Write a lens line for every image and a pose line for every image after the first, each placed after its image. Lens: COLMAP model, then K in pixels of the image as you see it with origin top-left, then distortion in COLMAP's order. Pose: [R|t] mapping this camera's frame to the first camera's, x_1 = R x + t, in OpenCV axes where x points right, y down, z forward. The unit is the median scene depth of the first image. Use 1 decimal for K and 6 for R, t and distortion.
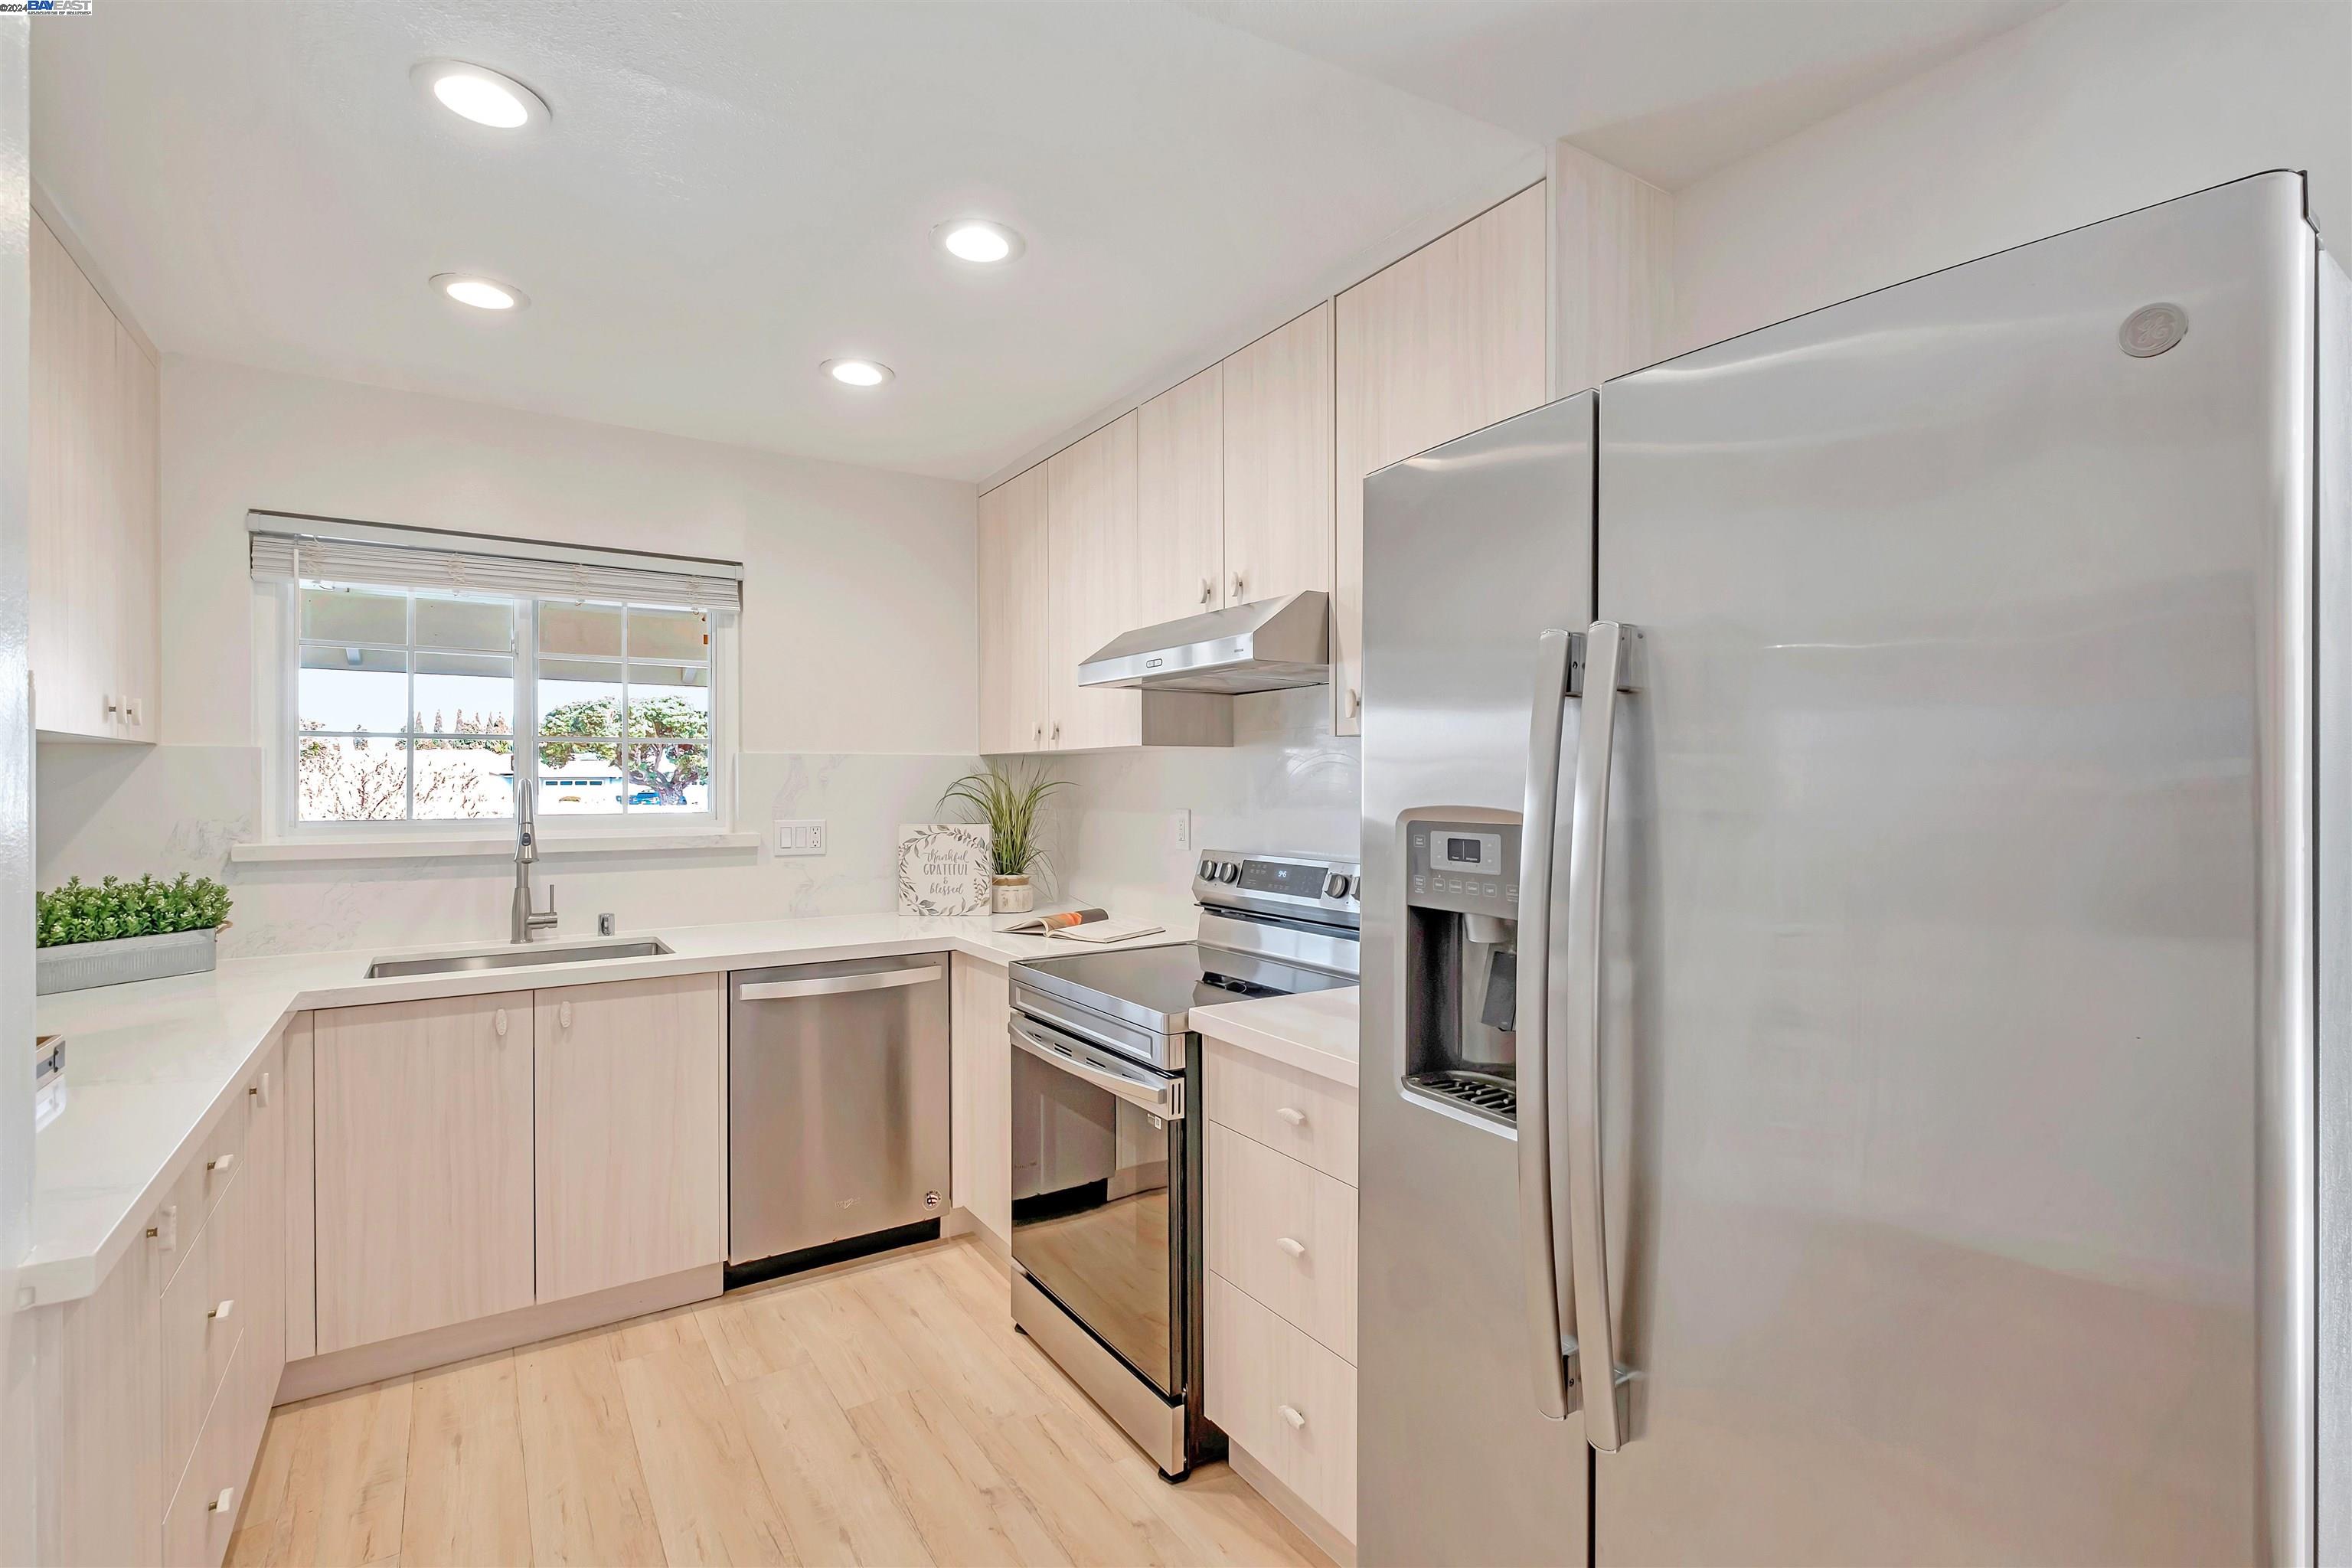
lens RADIAL K [[1046.9, 0, 1179.7], [0, 1046.9, 807.3], [0, 0, 1]] dist [0.022506, 0.000485]
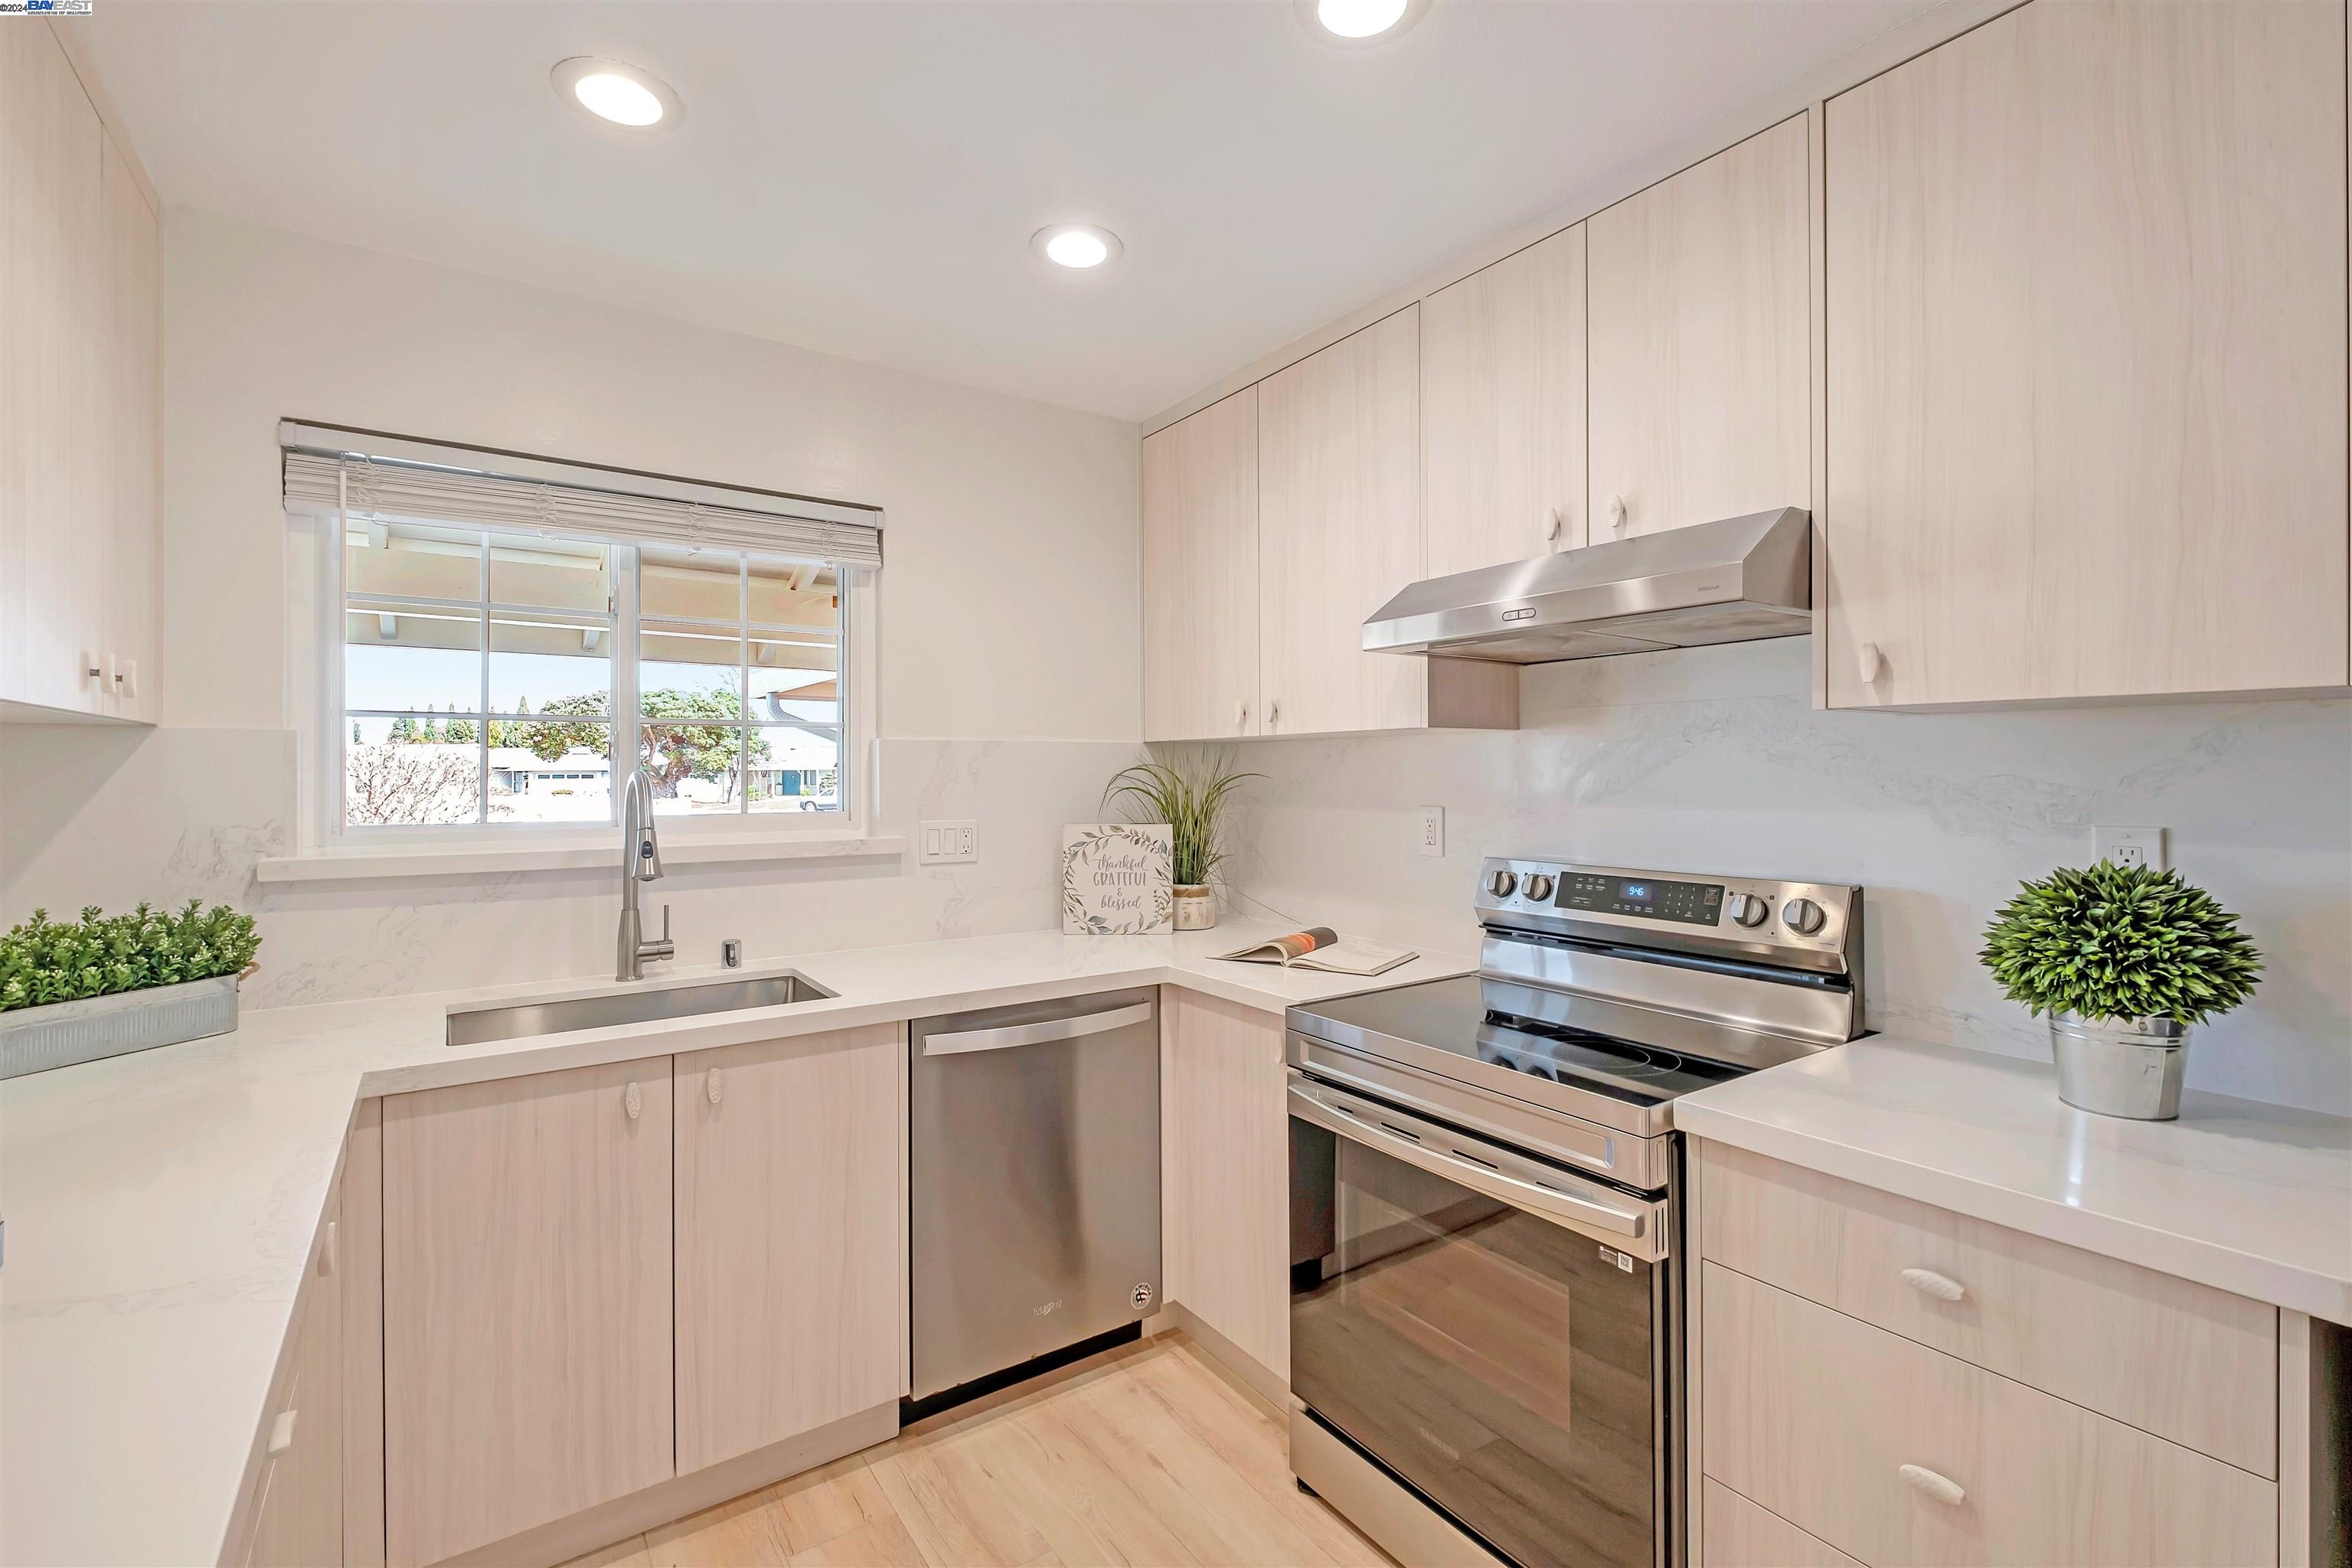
lens RADIAL K [[1016.4, 0, 1198.0], [0, 1016.4, 794.0], [0, 0, 1]] dist [0.015855, -0.000186]
pose [[0.999529, -0.002502, 0.030574, -0.239768], [0.002642, 0.999986, -0.004546, -0.005706], [-0.030562, 0.004625, 0.999522, 0.244353]]
